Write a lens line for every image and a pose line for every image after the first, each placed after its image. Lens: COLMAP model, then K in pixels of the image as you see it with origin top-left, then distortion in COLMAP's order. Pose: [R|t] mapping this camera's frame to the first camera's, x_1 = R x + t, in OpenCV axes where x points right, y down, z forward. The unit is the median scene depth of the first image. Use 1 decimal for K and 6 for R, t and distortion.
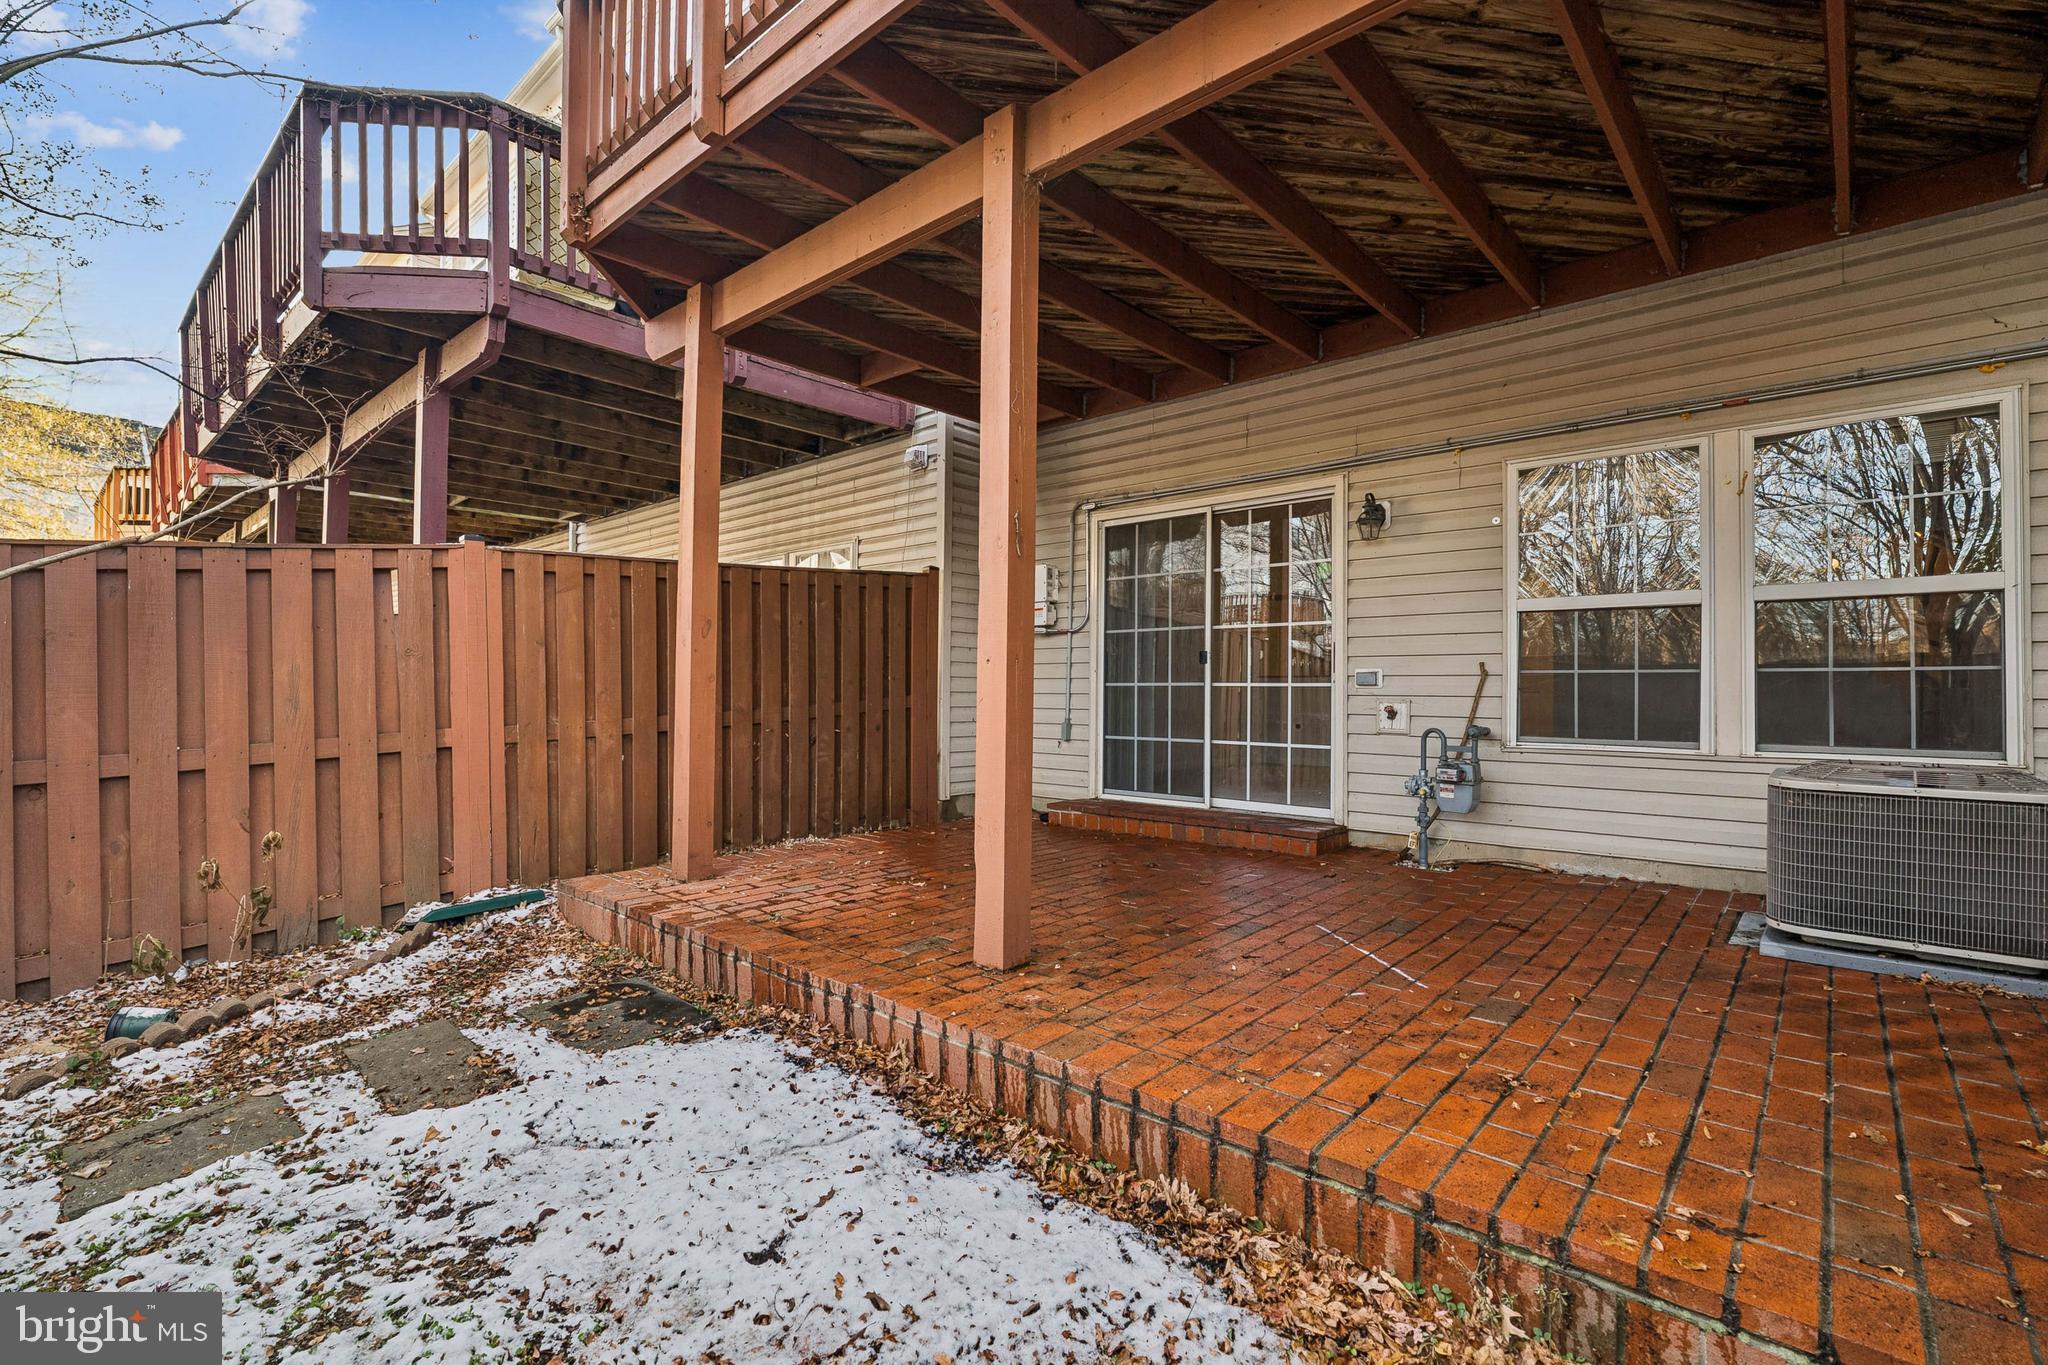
lens RADIAL K [[916.8, 0, 1023.4], [0, 916.8, 689.8], [0, 0, 1]] dist [-0.012277, 0.002502]
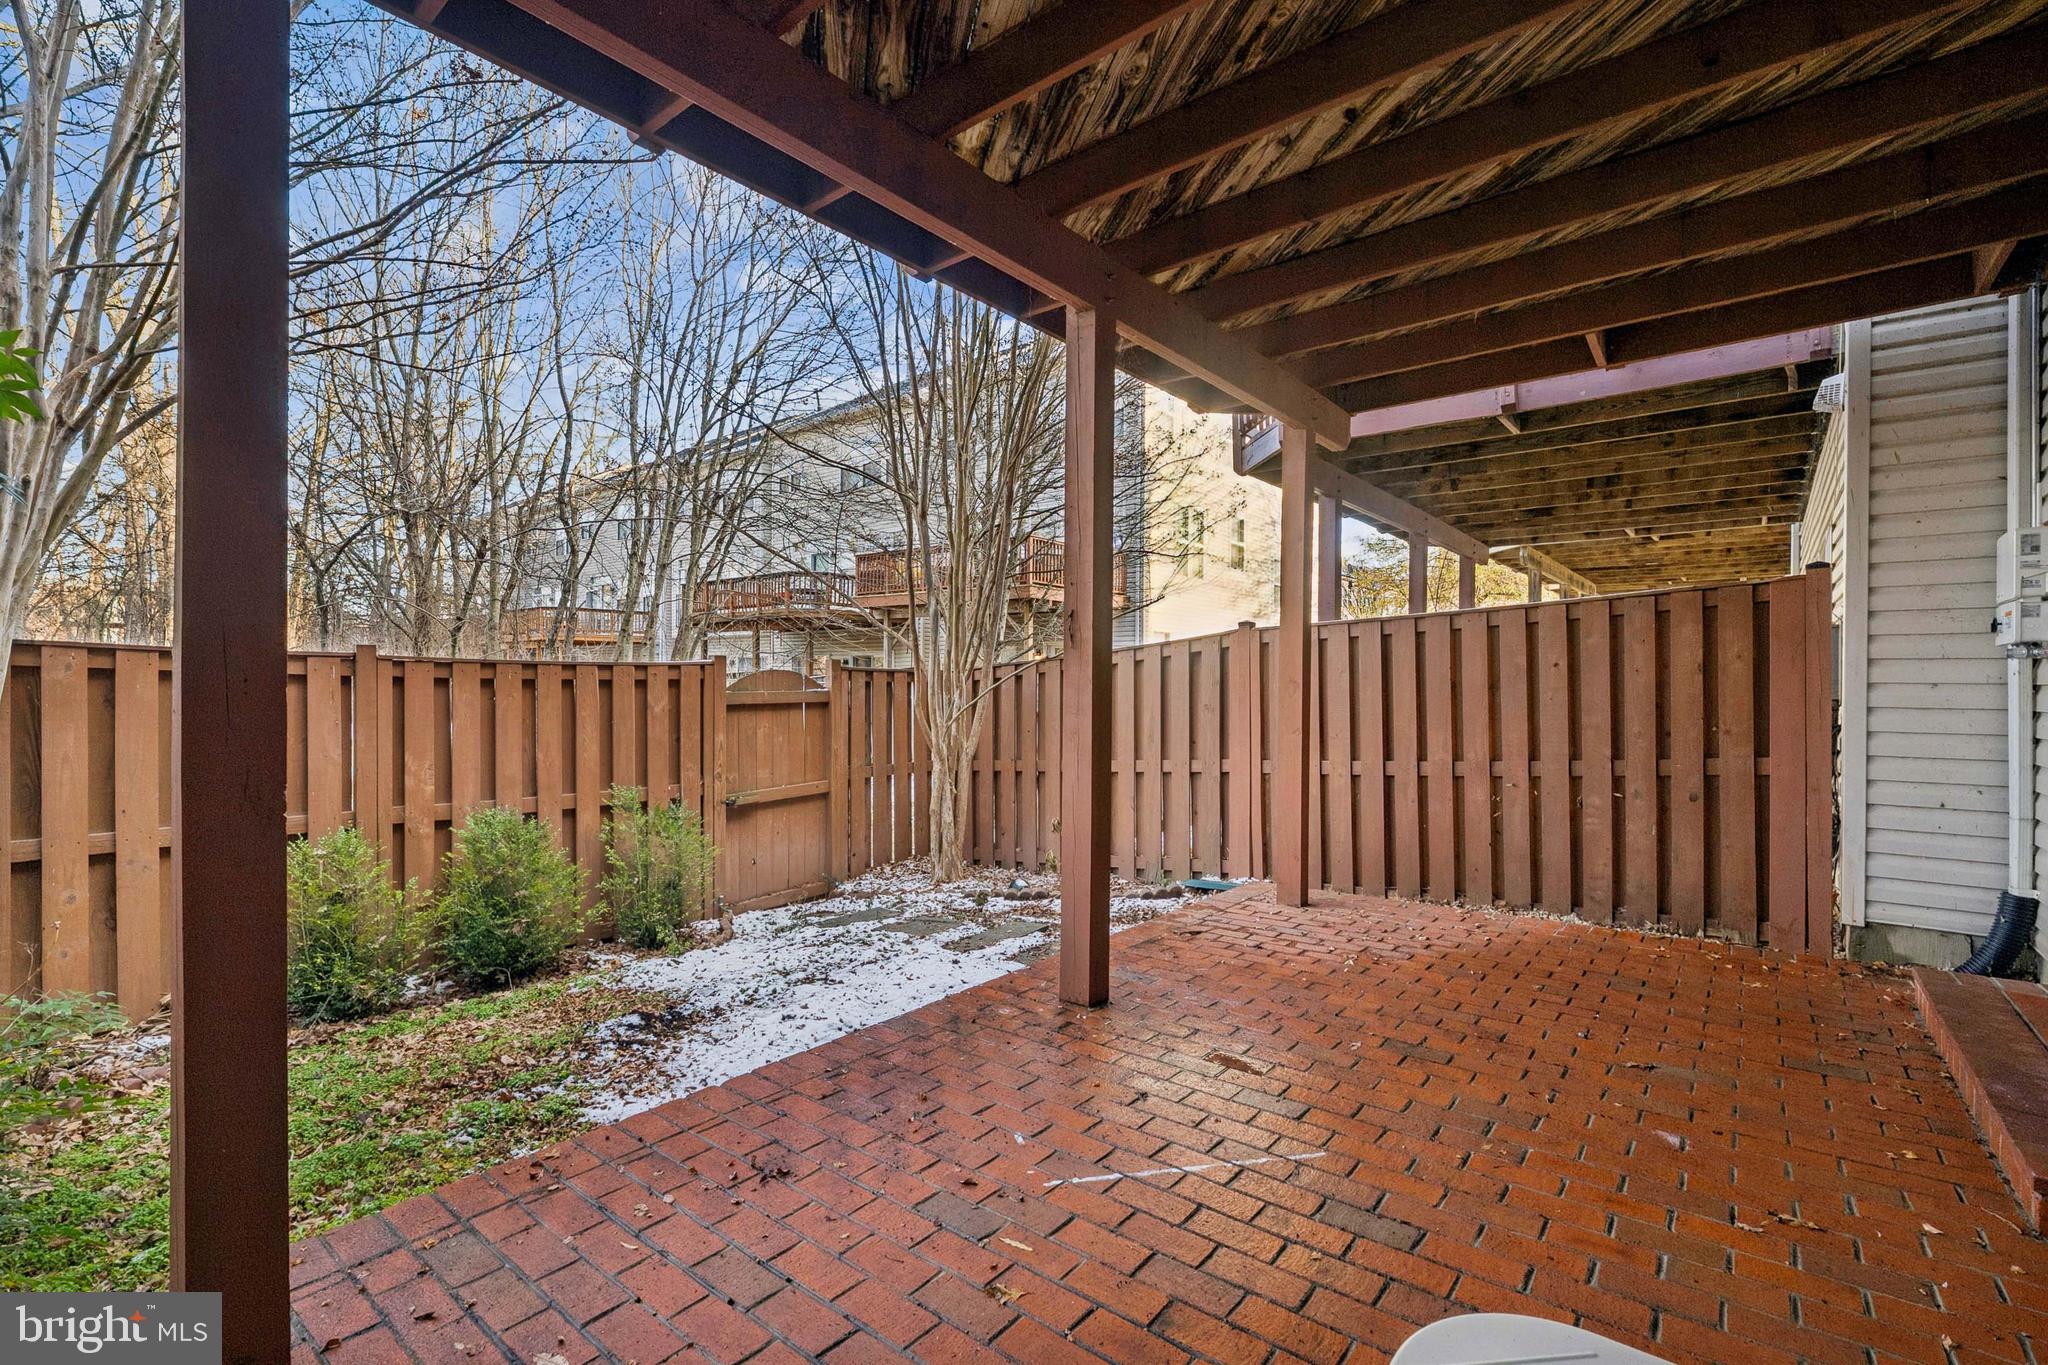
lens RADIAL K [[916.8, 0, 1022.2], [0, 916.8, 687.0], [0, 0, 1]] dist [-0.012277, 0.002502]
pose [[0.046850, -0.005503, -0.998887, 0.943768], [-0.002640, 0.999981, -0.005633, -0.074648], [0.998898, 0.002901, 0.046834, 0.721596]]
